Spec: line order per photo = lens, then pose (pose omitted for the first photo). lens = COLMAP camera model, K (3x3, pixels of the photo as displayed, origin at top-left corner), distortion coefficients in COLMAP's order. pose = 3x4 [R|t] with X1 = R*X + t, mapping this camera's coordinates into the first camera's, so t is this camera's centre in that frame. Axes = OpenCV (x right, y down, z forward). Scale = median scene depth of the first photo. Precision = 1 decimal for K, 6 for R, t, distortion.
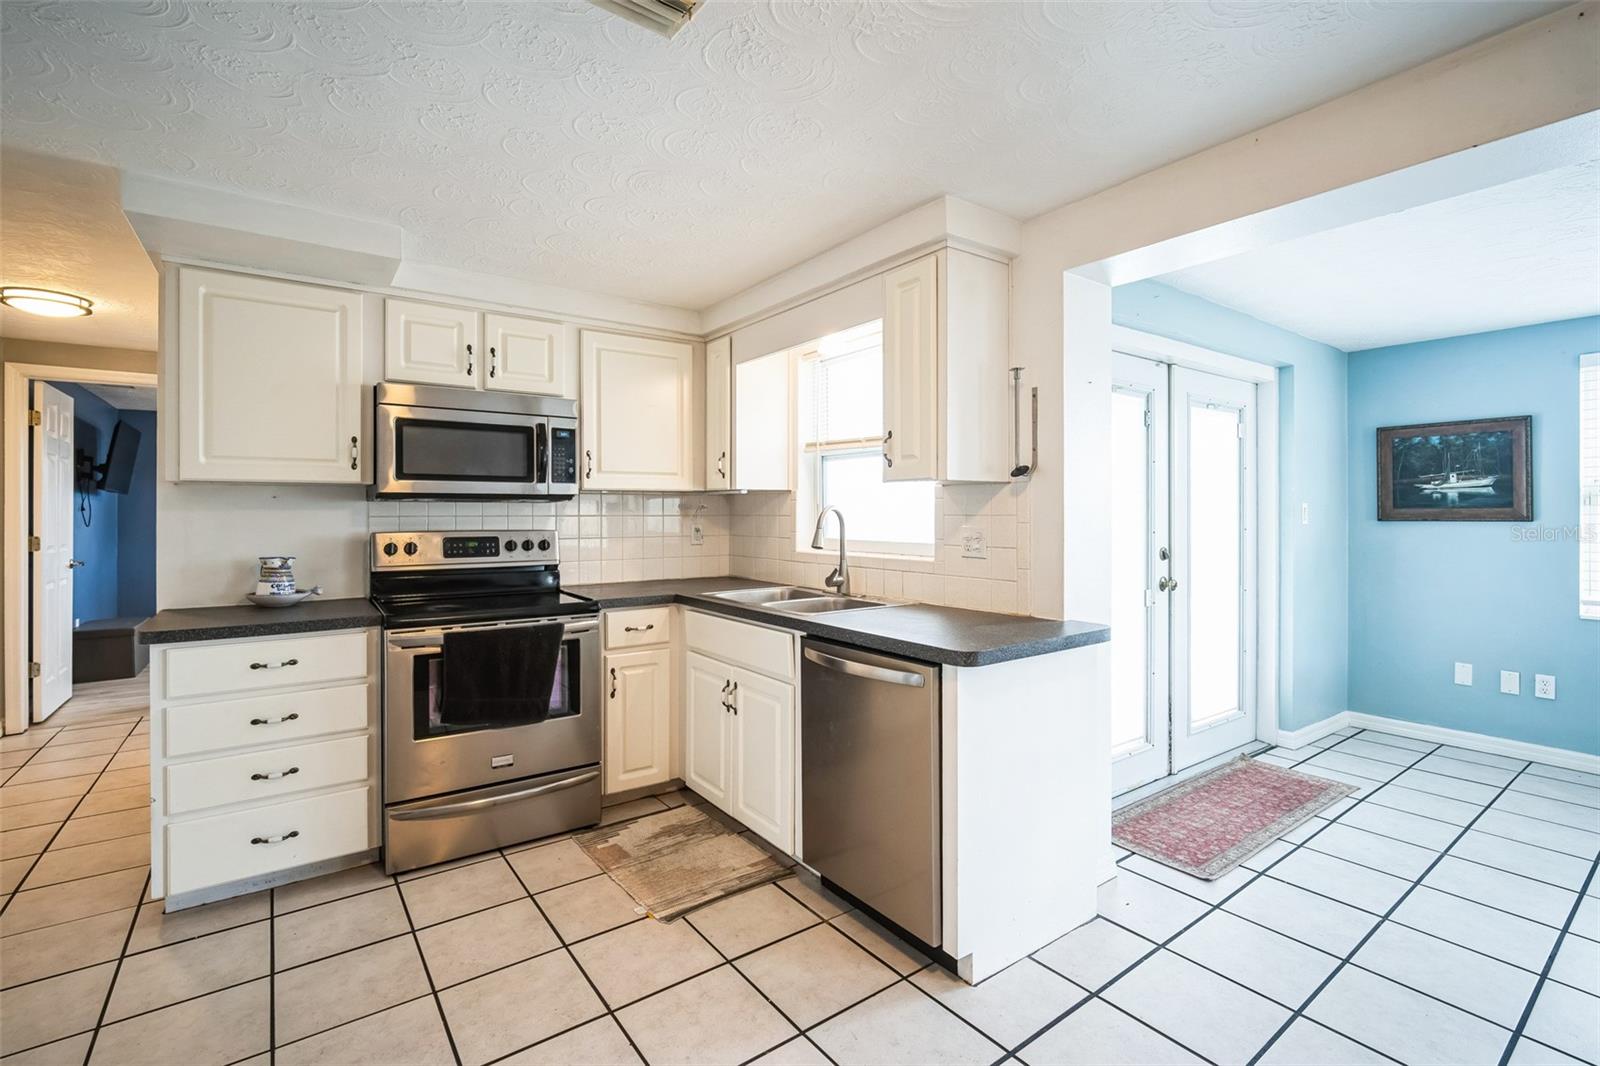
lens RADIAL K [[739.5, 0, 805.1], [0, 739.5, 523.9], [0, 0, 1]] dist [0.001210, -0.000437]
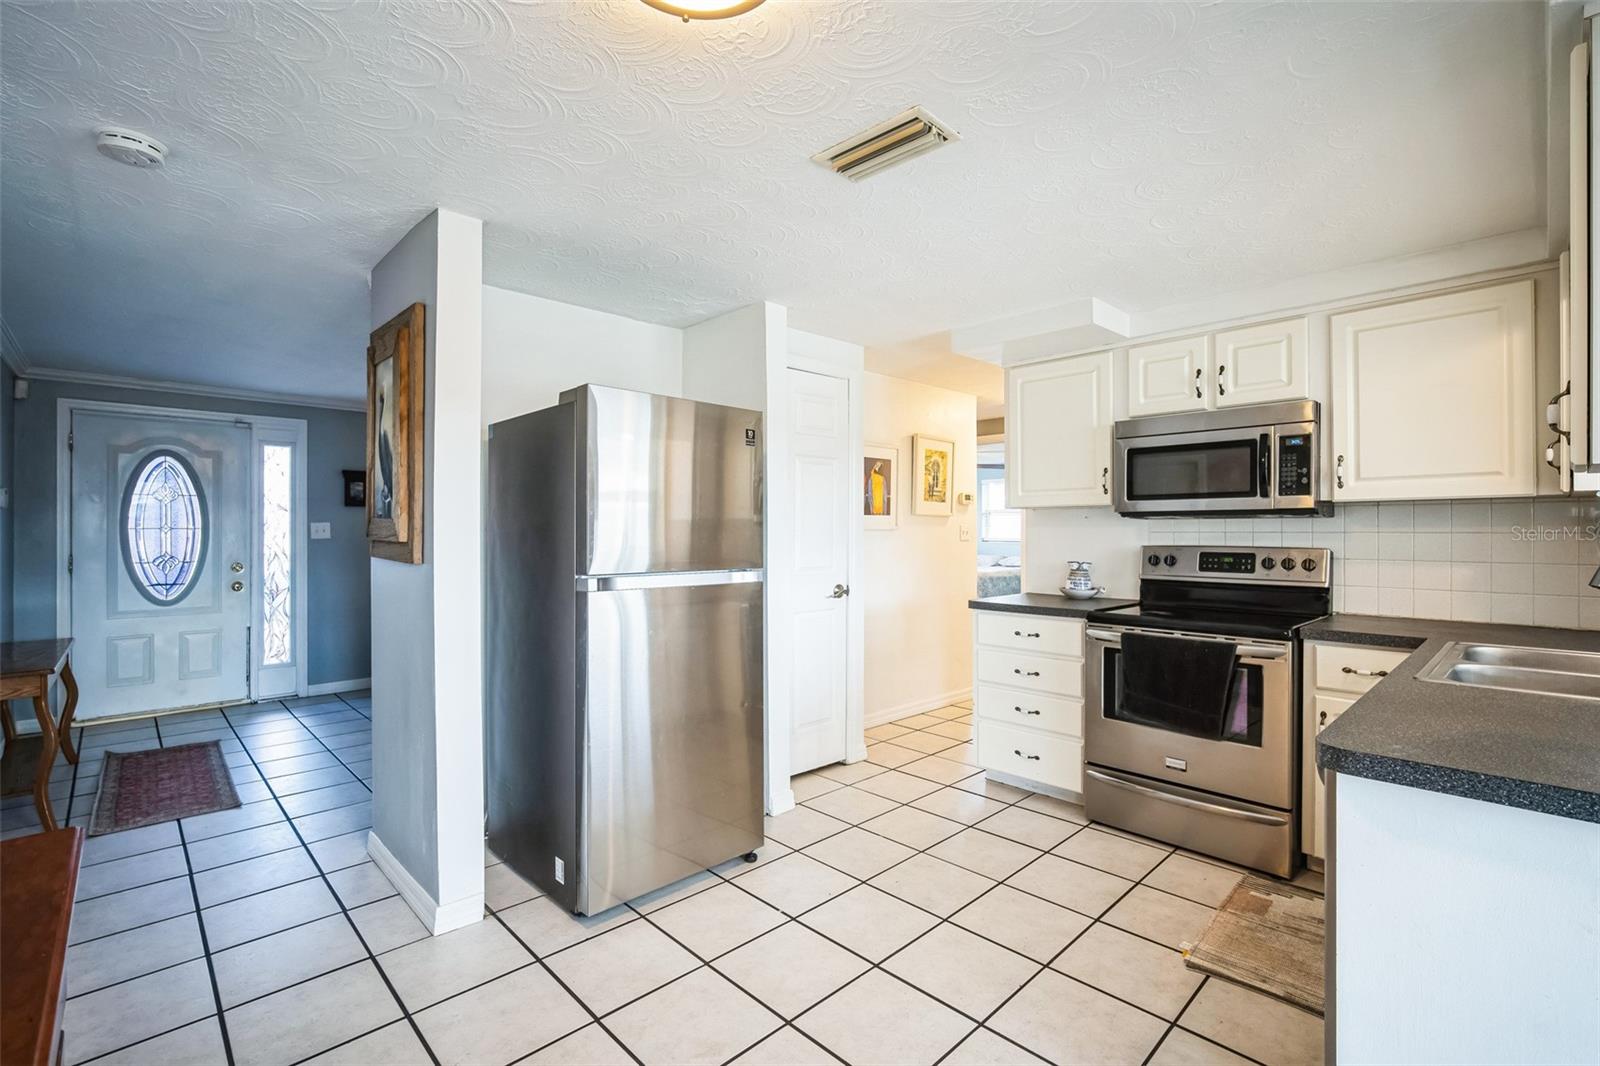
lens RADIAL K [[726.3, 0, 798.9], [0, 726.3, 551.0], [0, 0, 1]] dist [0.014921, 0.000043]
pose [[0.140961, 0.028764, -0.989597, 0.485138], [-0.015304, 0.999522, 0.026873, -0.002655], [0.989897, 0.011357, 0.141334, 0.284321]]
